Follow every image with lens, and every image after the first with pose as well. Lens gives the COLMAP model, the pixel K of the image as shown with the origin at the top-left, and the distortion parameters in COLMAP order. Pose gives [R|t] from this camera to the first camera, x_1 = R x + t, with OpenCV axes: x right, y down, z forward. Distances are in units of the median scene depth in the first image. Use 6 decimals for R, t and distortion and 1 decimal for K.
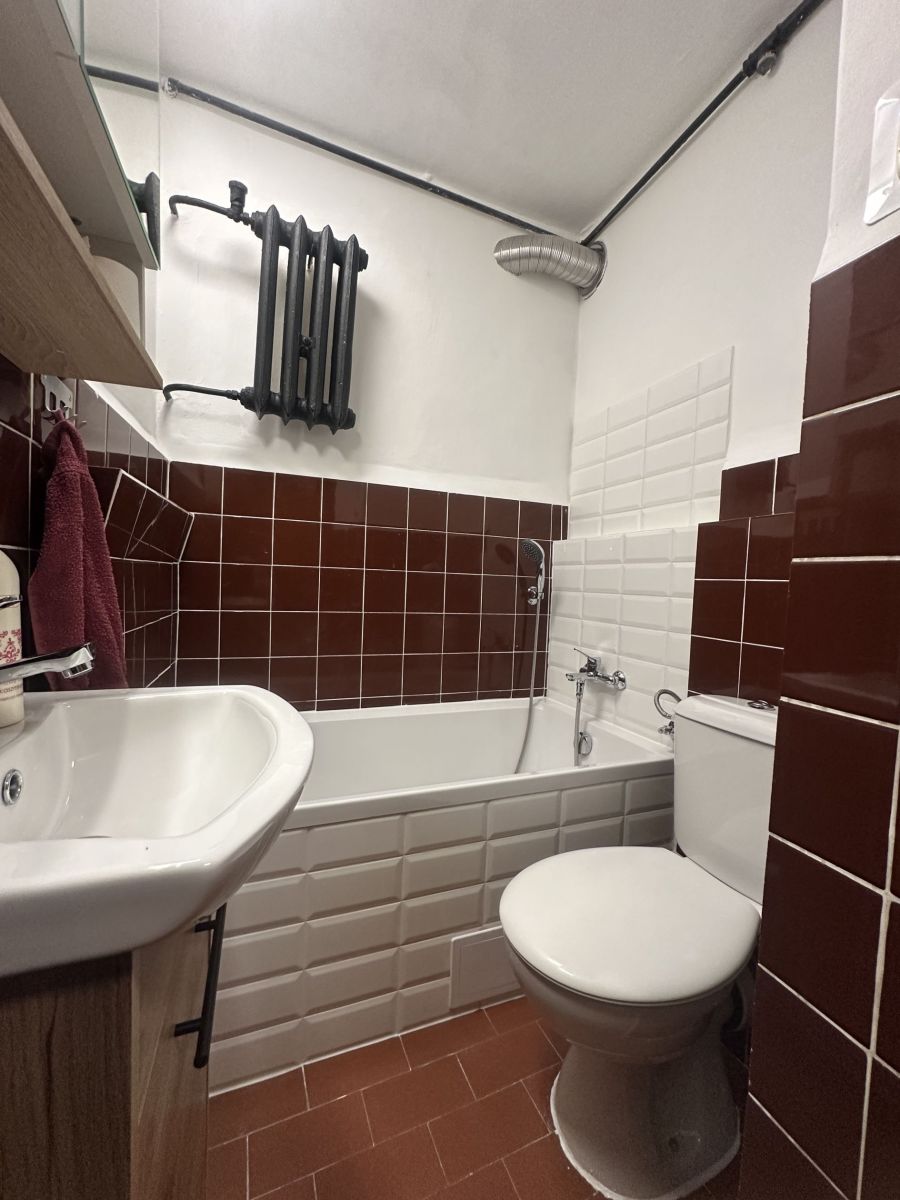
lens RADIAL K [[475.5, 0, 451.6], [0, 475.5, 599.1], [0, 0, 1]] dist [-0.002663, 0.000459]
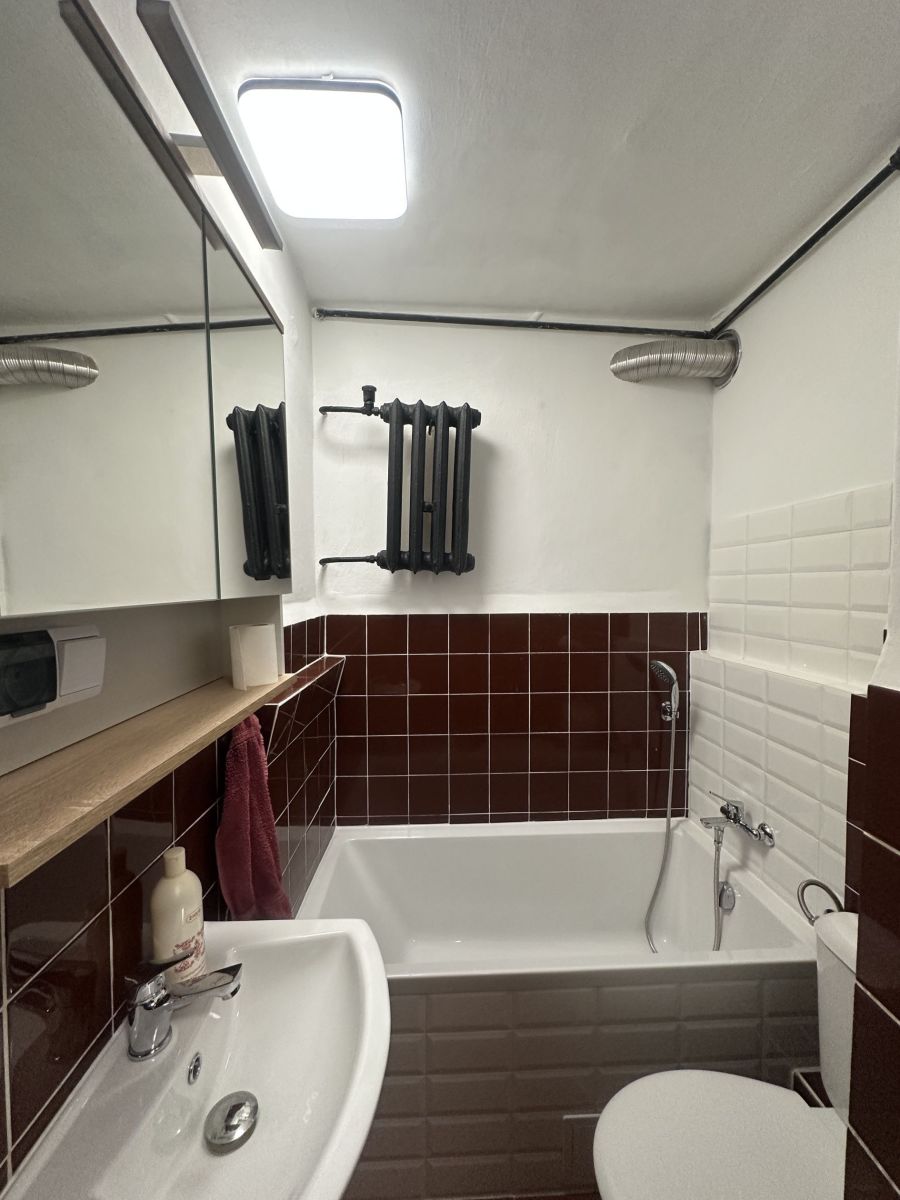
lens RADIAL K [[475.5, 0, 452.2], [0, 475.5, 603.5], [0, 0, 1]] dist [-0.002663, 0.000459]
pose [[0.945149, -0.031354, -0.325132, 0.090664], [0.028281, 0.999499, -0.014176, -0.249138], [0.325414, 0.004204, 0.945562, -0.038092]]
